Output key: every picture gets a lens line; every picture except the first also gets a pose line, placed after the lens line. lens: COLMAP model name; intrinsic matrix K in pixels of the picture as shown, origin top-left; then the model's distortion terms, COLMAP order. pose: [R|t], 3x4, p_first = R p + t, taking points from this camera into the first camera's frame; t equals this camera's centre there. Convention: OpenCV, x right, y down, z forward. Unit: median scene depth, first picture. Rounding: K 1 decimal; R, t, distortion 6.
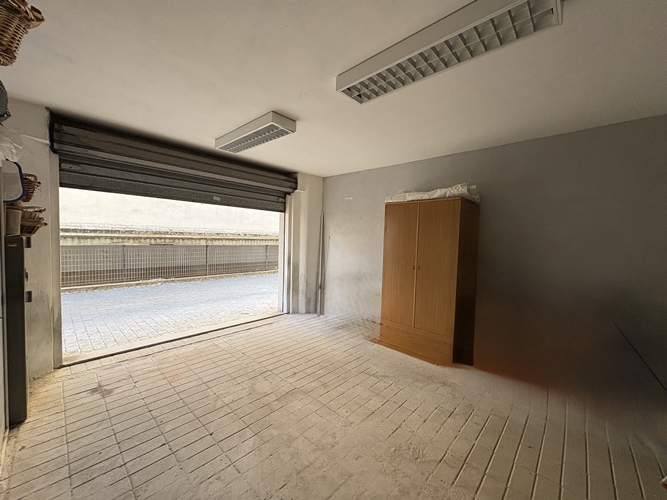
lens RADIAL K [[264.9, 0, 333.8], [0, 264.9, 251.4], [0, 0, 1]] dist [-0.001044, 0.000129]
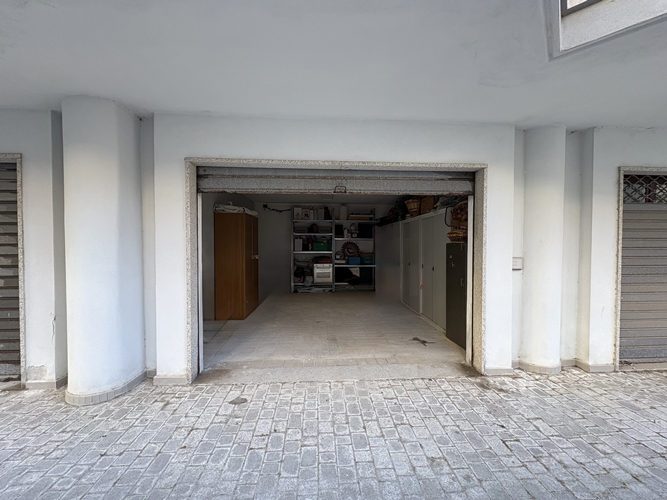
lens RADIAL K [[264.9, 0, 334.6], [0, 264.9, 250.9], [0, 0, 1]] dist [-0.001044, 0.000129]
pose [[-0.726595, -0.048226, 0.685371, -1.100157], [0.011762, 0.996514, 0.082589, -0.097400], [-0.686965, 0.068070, -0.723495, 1.725102]]
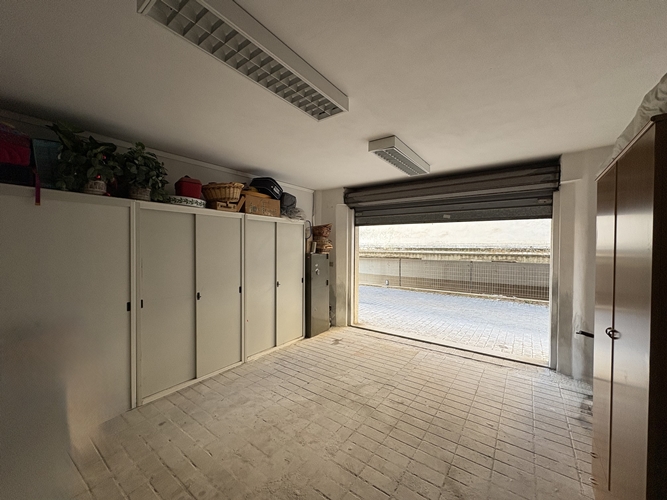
lens RADIAL K [[264.9, 0, 333.1], [0, 264.9, 251.2], [0, 0, 1]] dist [-0.001044, 0.000129]
pose [[0.117364, -0.011664, -0.993020, 0.605866], [-0.055226, 0.998307, -0.018253, -0.025377], [0.991552, 0.056983, 0.116521, 0.521427]]
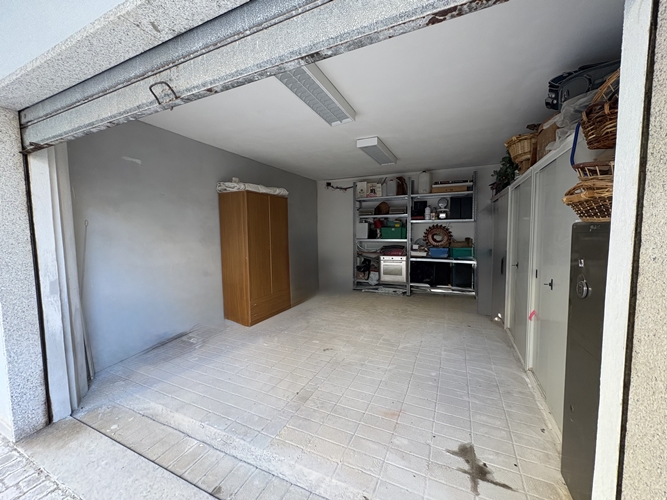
lens RADIAL K [[264.9, 0, 333.4], [0, 264.9, 251.5], [0, 0, 1]] dist [-0.001044, 0.000129]
pose [[-0.309739, -0.103040, 0.945222, -0.937703], [0.051712, 0.990814, 0.124956, -0.057842], [-0.949414, 0.087583, -0.301566, 1.038602]]
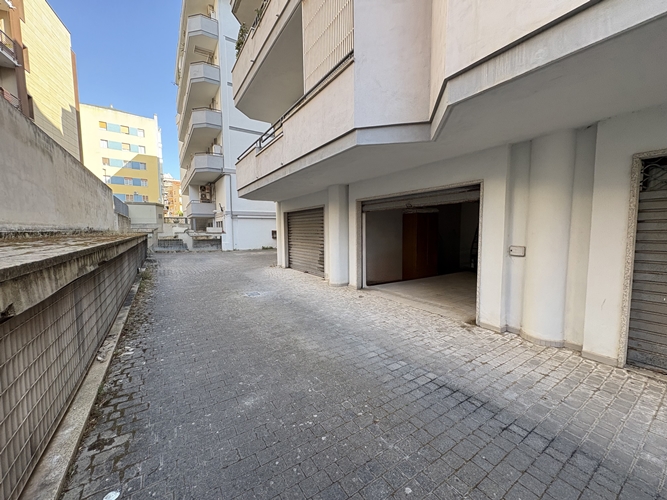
lens RADIAL K [[264.9, 0, 333.4], [0, 264.9, 250.1], [0, 0, 1]] dist [-0.001044, 0.000129]
pose [[0.240138, -0.106058, 0.964928, -2.140738], [0.067338, 0.993439, 0.092433, -0.131432], [-0.968400, 0.042779, 0.245704, 1.176399]]
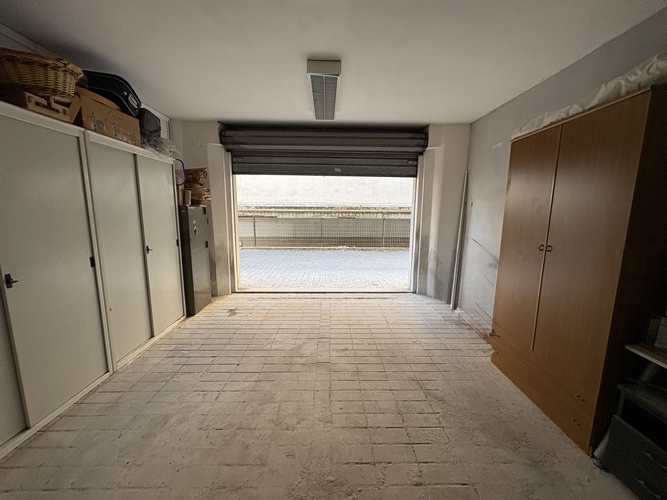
lens RADIAL K [[264.9, 0, 333.6], [0, 264.9, 251.3], [0, 0, 1]] dist [-0.001044, 0.000129]
pose [[0.693772, 0.086803, -0.714945, 0.378037], [-0.025637, 0.995057, 0.095934, 0.024423], [0.719738, -0.048227, 0.692568, 0.282253]]
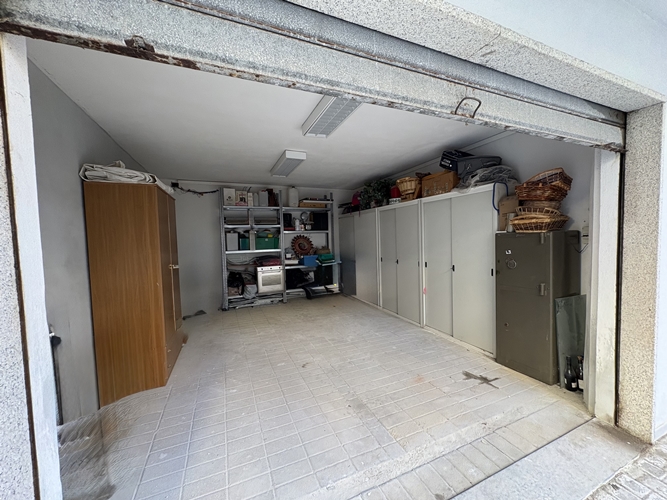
lens RADIAL K [[264.9, 0, 333.7], [0, 264.9, 251.2], [0, 0, 1]] dist [-0.001044, 0.000129]
pose [[-0.915026, -0.028554, 0.402384, -0.538358], [0.019177, 0.993285, 0.114094, -0.078538], [-0.402939, 0.112115, -0.908334, 1.511772]]
